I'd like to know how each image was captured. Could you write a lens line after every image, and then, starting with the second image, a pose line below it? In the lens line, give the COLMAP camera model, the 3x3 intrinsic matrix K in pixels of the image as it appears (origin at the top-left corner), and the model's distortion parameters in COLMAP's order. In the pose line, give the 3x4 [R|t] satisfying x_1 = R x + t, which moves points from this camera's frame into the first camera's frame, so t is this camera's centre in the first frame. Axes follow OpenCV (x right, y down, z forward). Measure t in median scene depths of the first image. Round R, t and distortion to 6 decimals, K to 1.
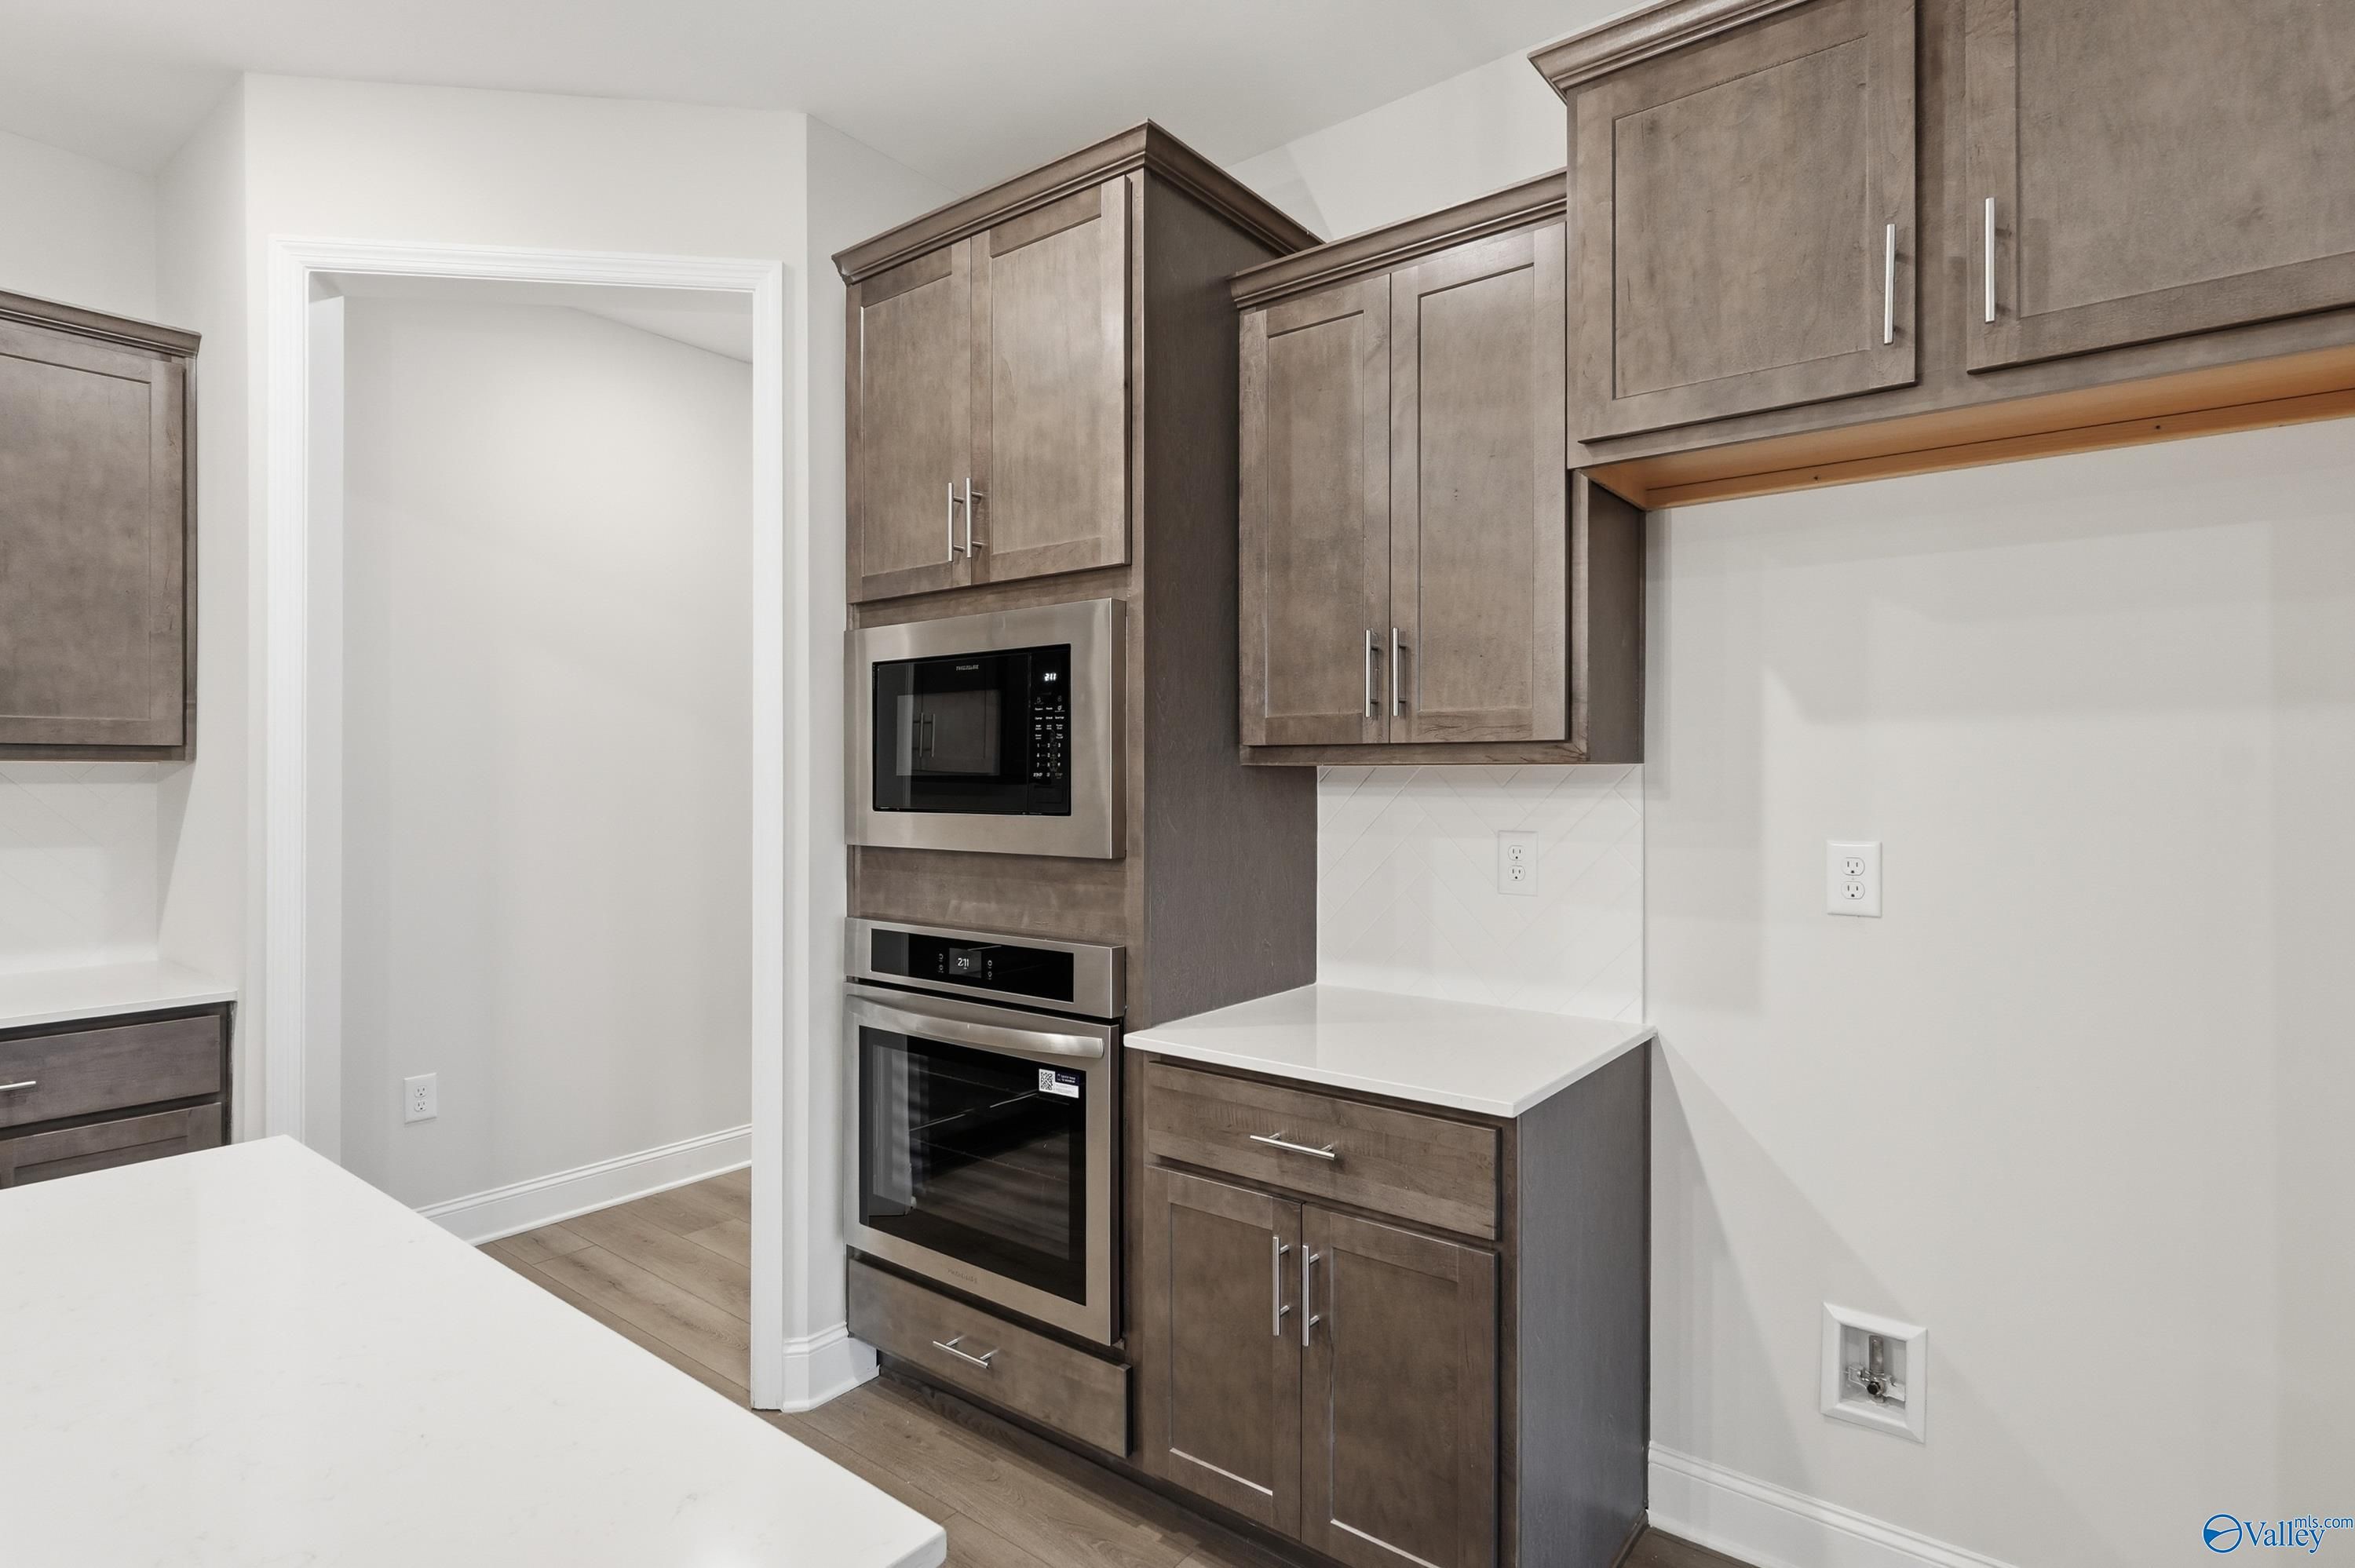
lens RADIAL K [[1198.5, 0, 1172.5], [0, 1198.5, 781.1], [0, 0, 1]] dist [-0.001851, 0.001685]
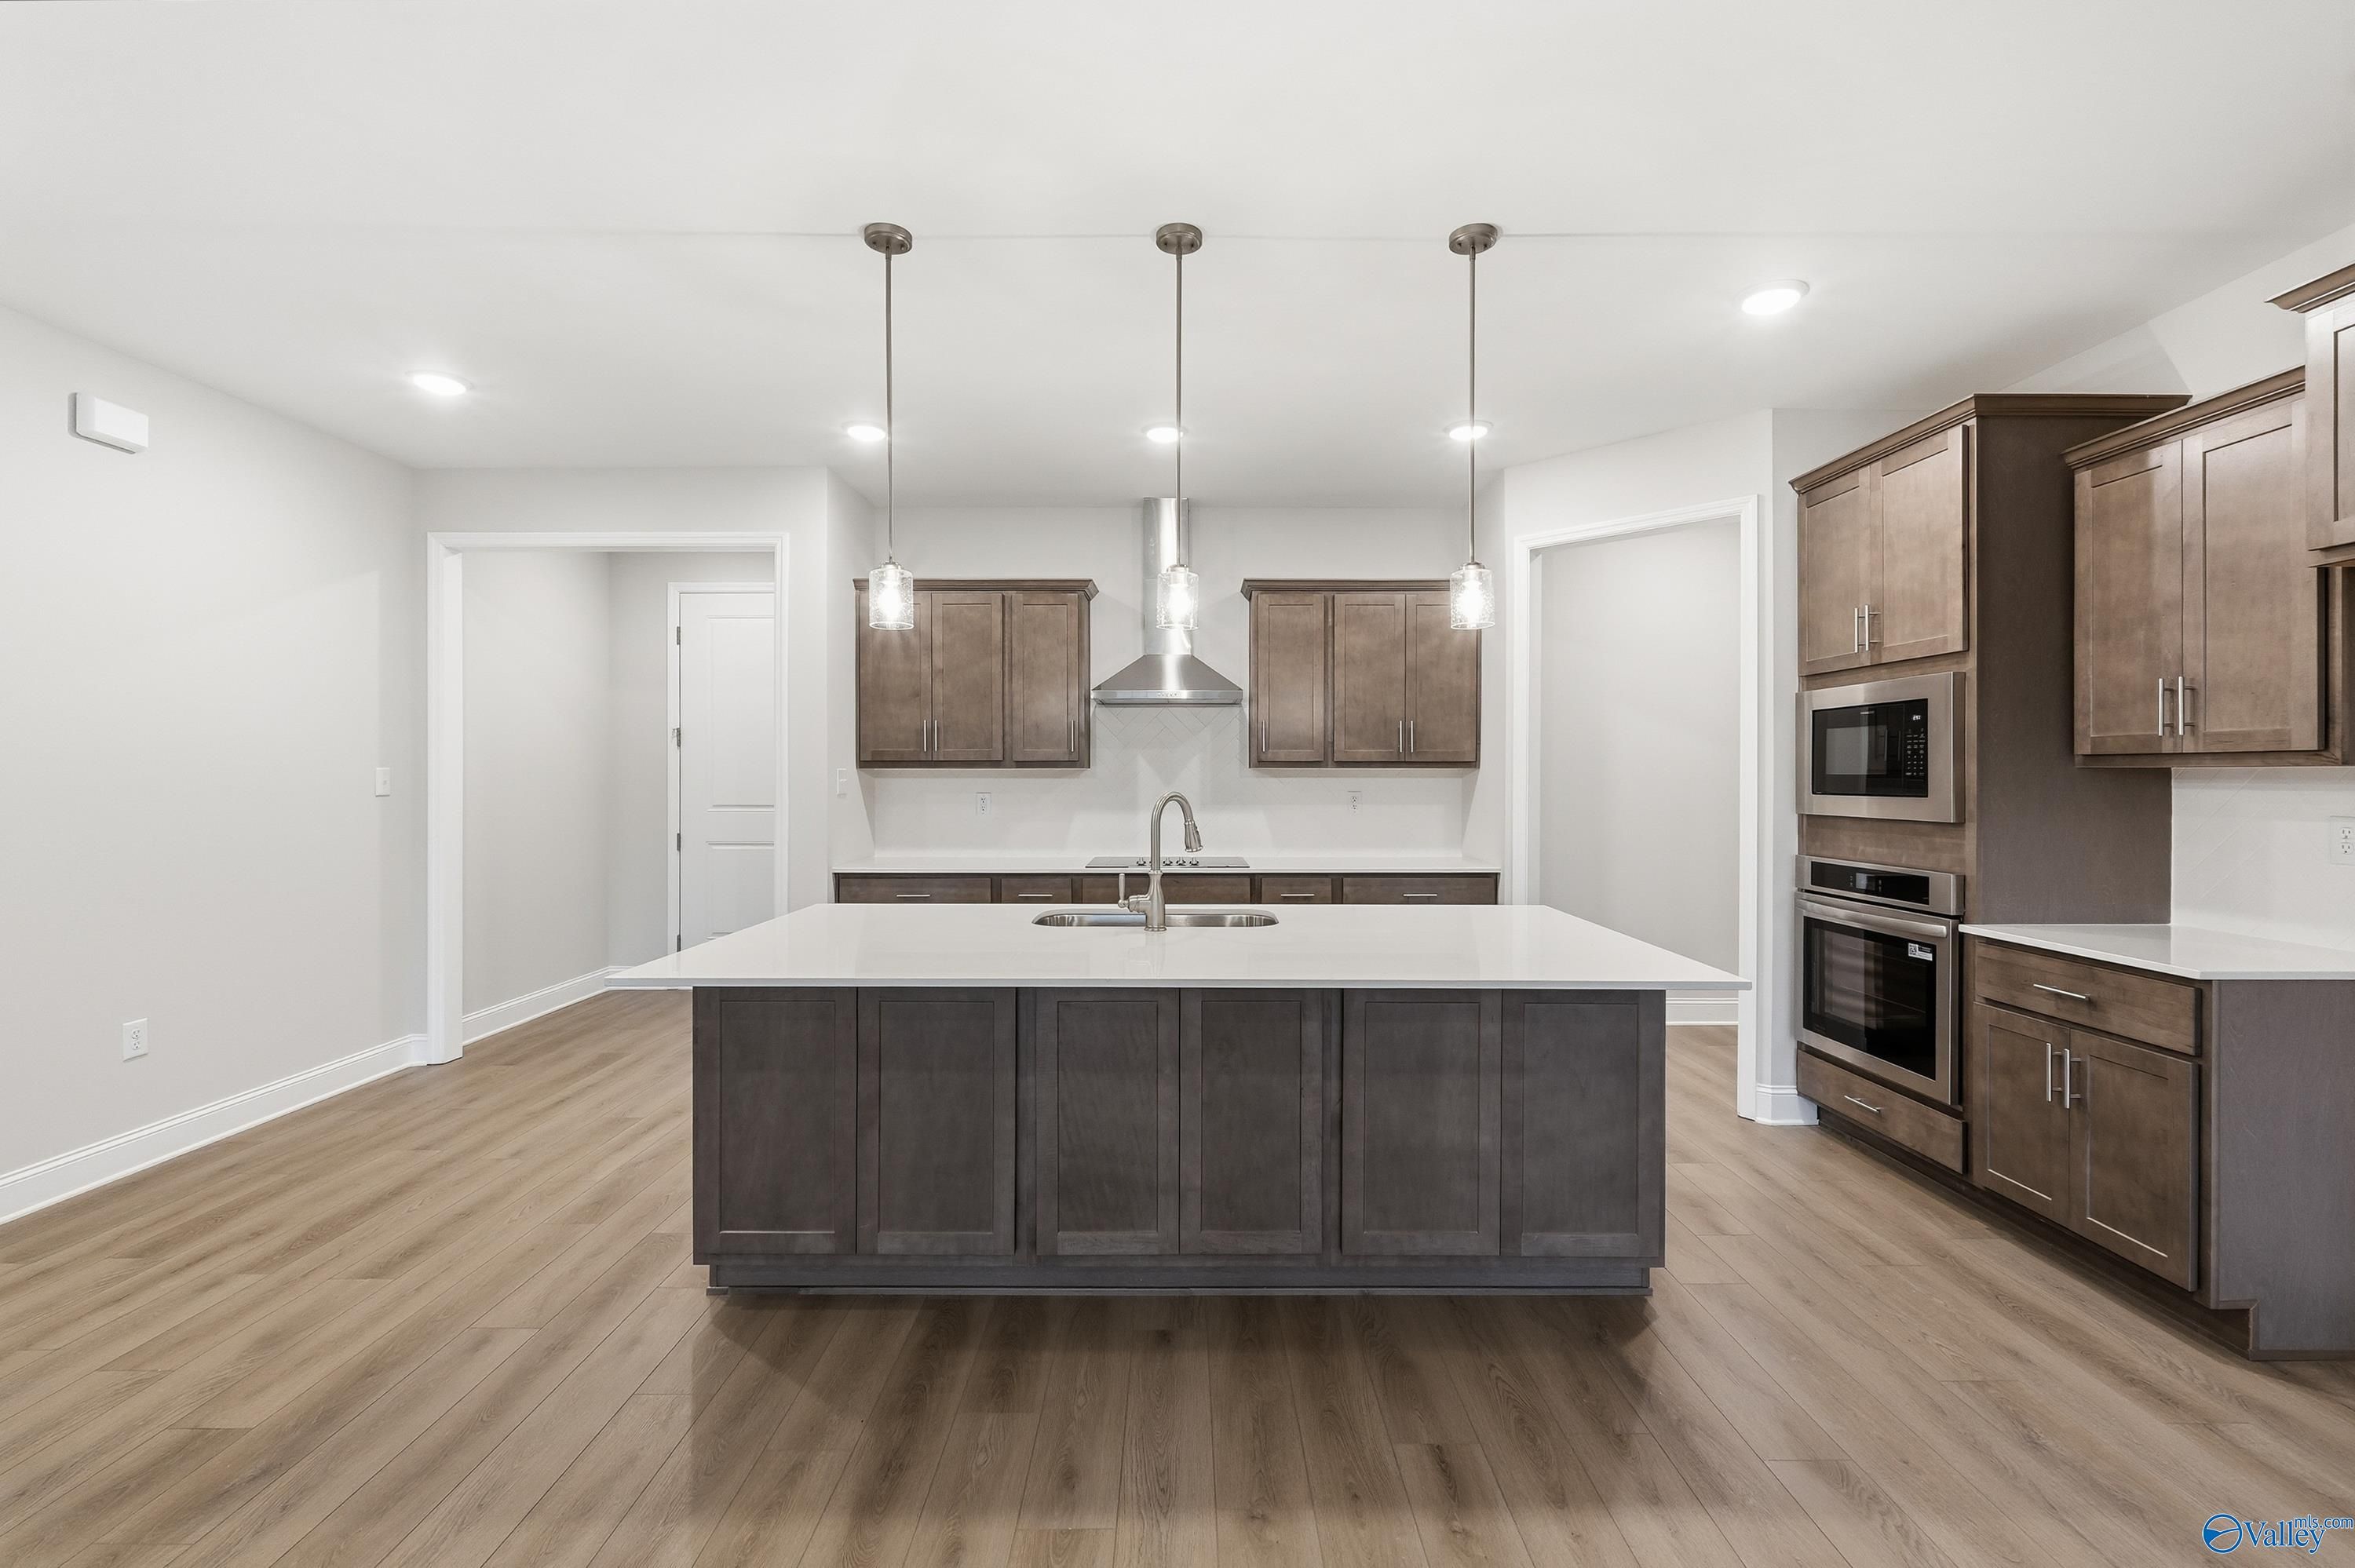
lens RADIAL K [[981.2, 0, 1182.4], [0, 981.2, 773.1], [0, 0, 1]] dist [-0.007654, 0.000491]
pose [[0.619817, -0.000767, -0.784746, 0.354815], [-0.004052, 0.999983, -0.004178, 0.003921], [0.784736, 0.005769, 0.619804, -0.719739]]
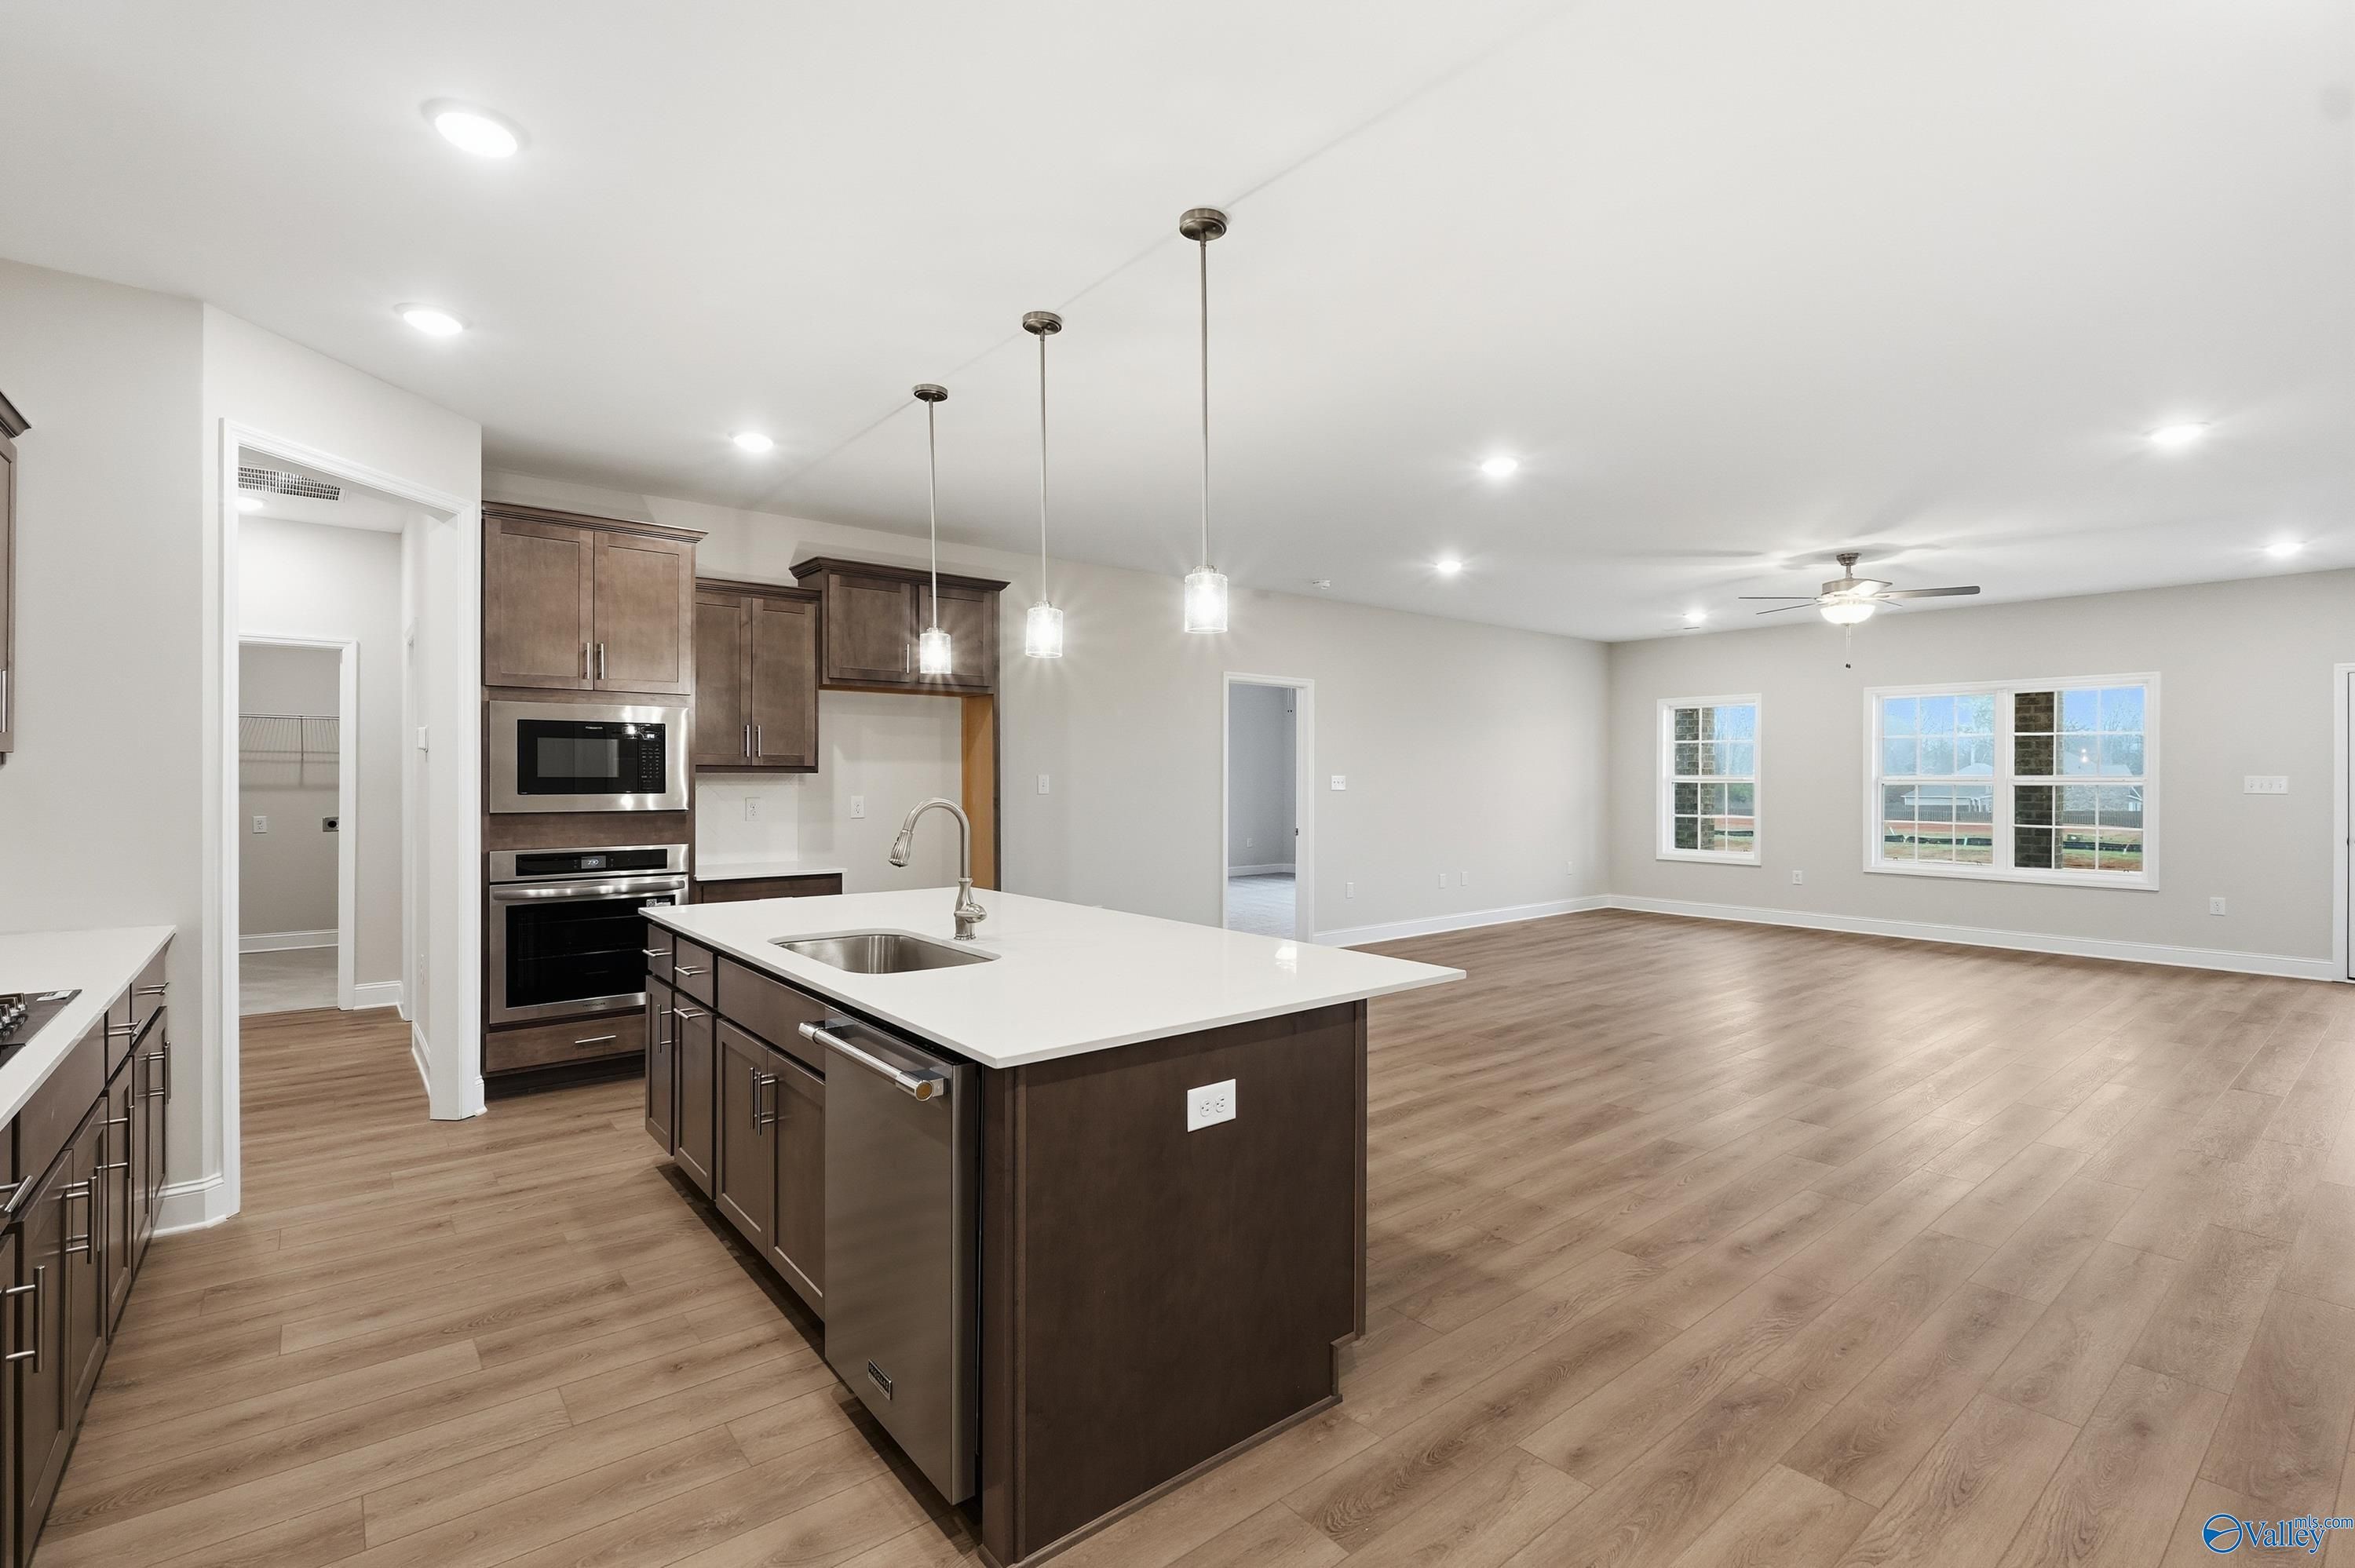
lens RADIAL K [[1050.9, 0, 1176.3], [0, 1050.9, 789.1], [0, 0, 1]] dist [-0.012605, 0.000877]
pose [[0.226201, -0.011721, 0.974010, -1.948632], [-0.000243, 0.999927, 0.012089, -0.006047], [-0.974081, -0.002971, 0.226182, -0.513659]]
